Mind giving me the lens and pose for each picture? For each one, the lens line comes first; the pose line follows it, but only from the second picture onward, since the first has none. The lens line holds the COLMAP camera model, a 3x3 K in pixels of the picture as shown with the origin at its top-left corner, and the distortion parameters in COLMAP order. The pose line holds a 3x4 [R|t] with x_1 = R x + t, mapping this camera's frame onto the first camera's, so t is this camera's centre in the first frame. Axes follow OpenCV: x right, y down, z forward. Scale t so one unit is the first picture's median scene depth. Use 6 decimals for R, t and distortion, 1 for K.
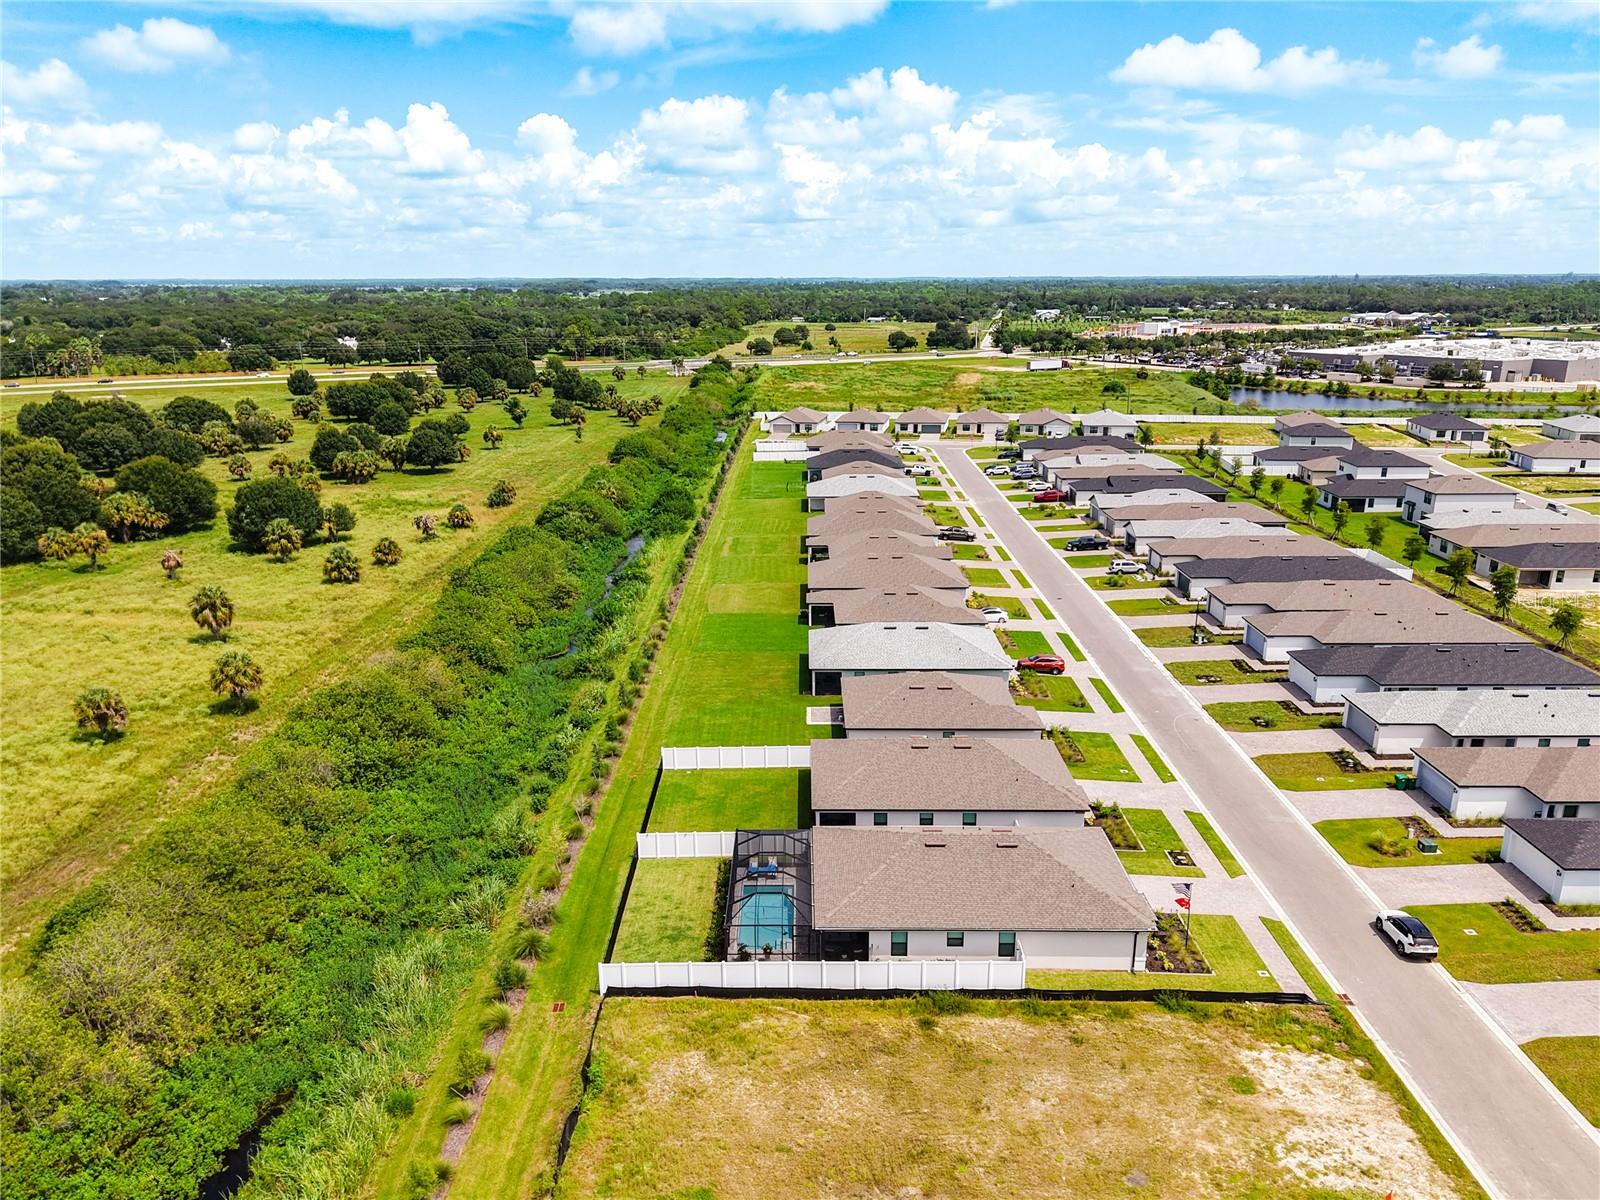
lens RADIAL K [[1202.6, 0, 800.0], [0, 1202.6, 600.0], [0, 0, 1]] dist [0.050534, -0.062435]
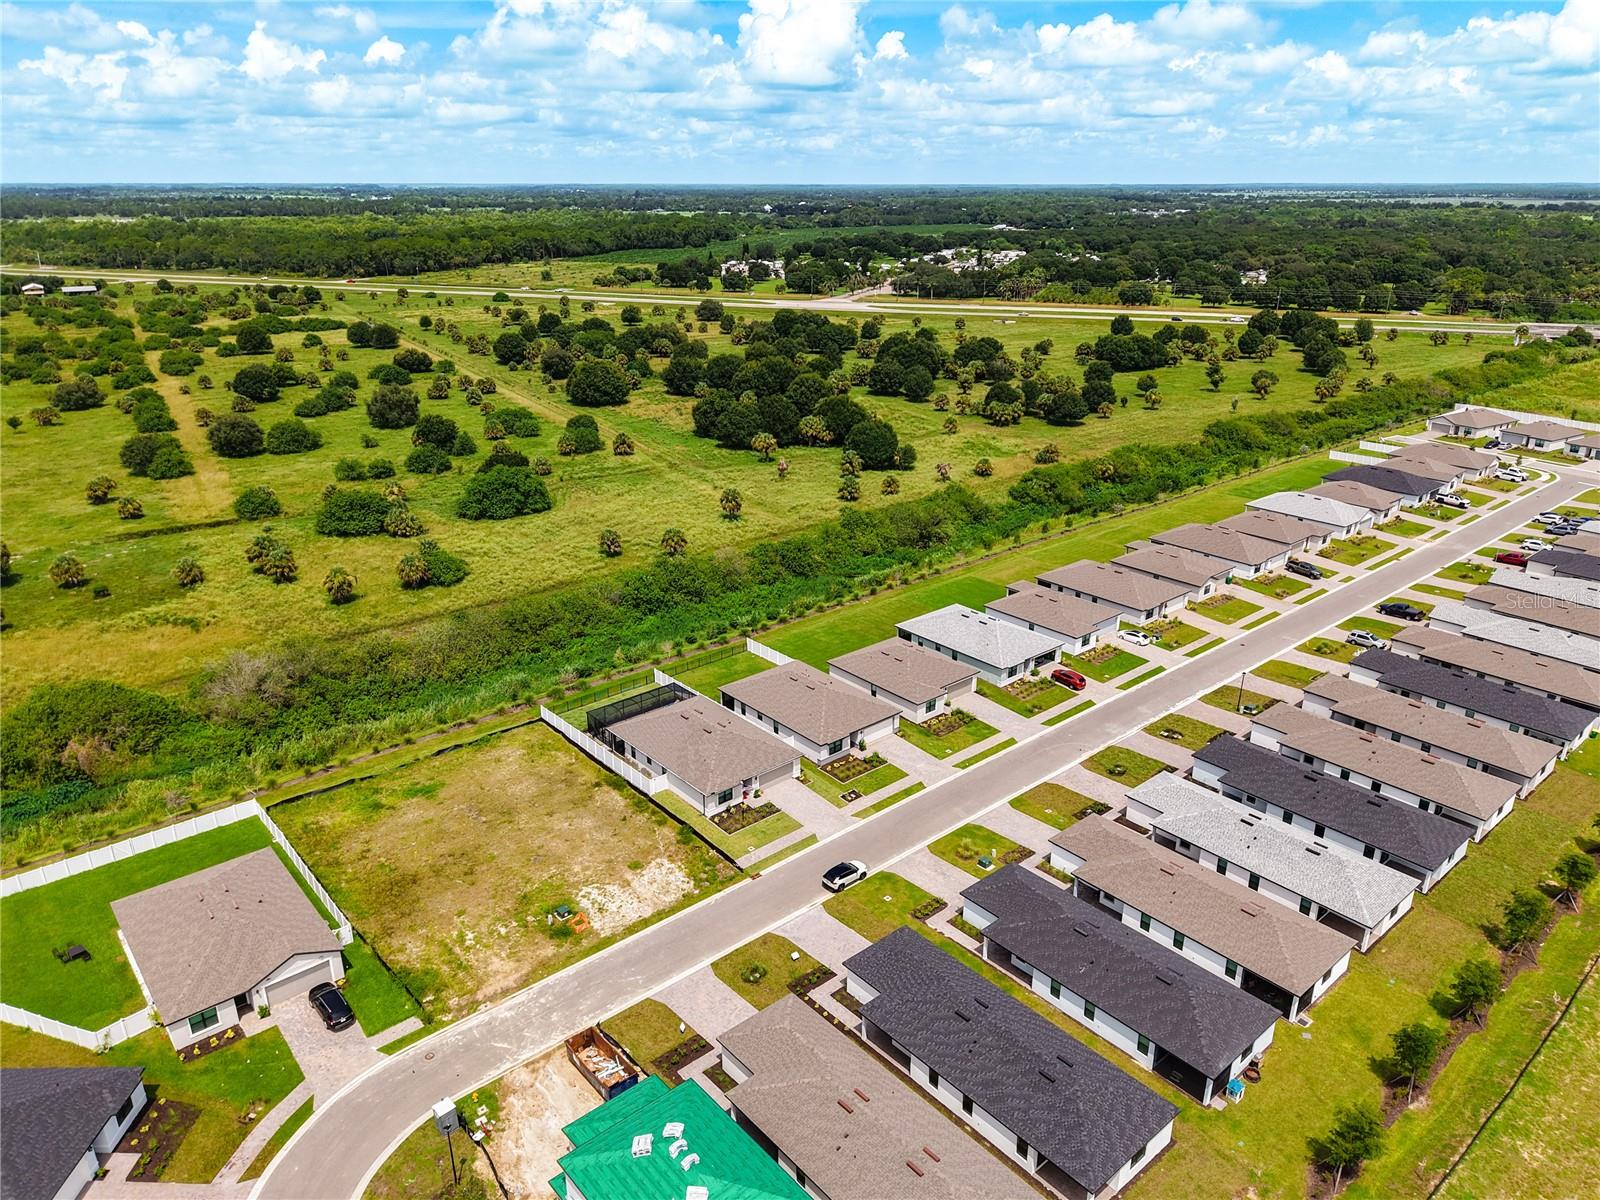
lens RADIAL K [[1079.3, 0, 800.0], [0, 1079.3, 600.0], [0, 0, 1]] dist [0.042771, -0.047368]
pose [[0.653102, 0.272933, -0.706375, 0.846092], [-0.195825, 0.961934, 0.190622, -0.199853], [0.731513, 0.013830, 0.681688, 0.005088]]
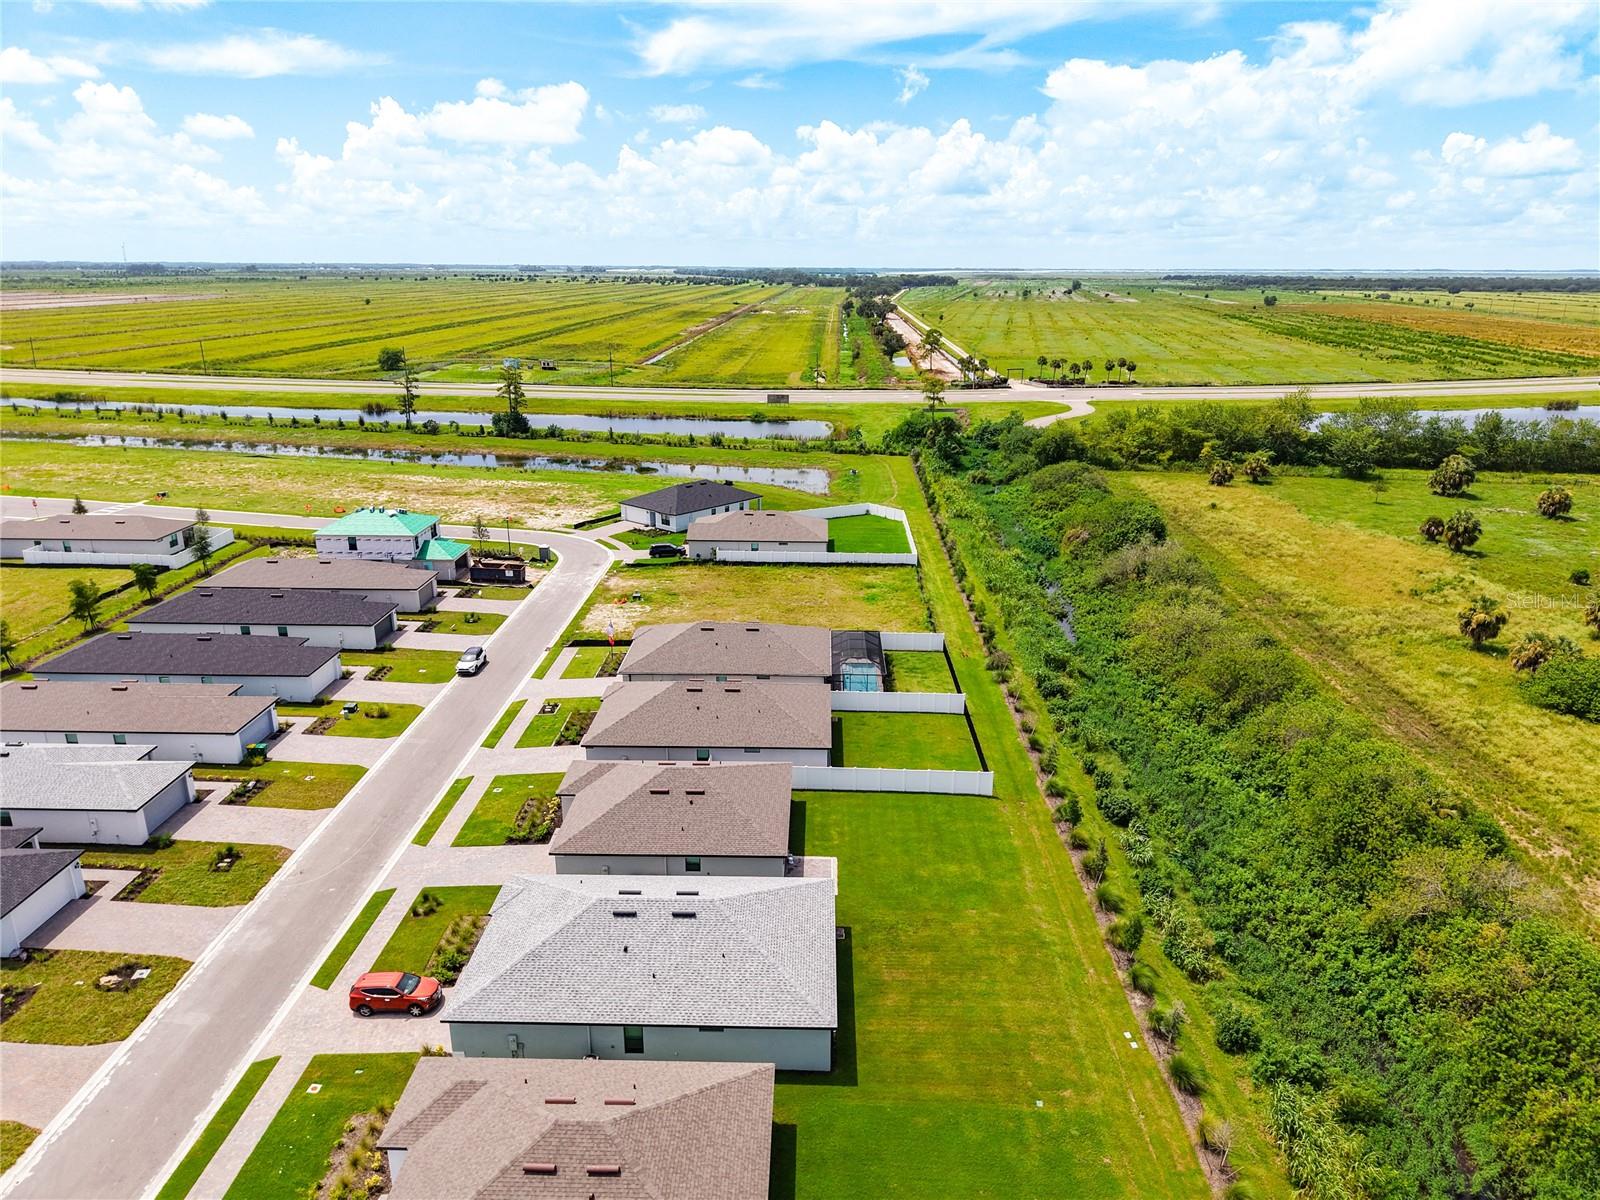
lens RADIAL K [[1065.2, 0, 800.0], [0, 1065.2, 600.0], [0, 0, 1]] dist [0.038150, -0.040011]
pose [[-0.999756, -0.009352, 0.020007, 0.015365], [0.002796, 0.845022, 0.534725, -0.361533], [-0.021907, 0.534650, -0.844789, 1.369775]]
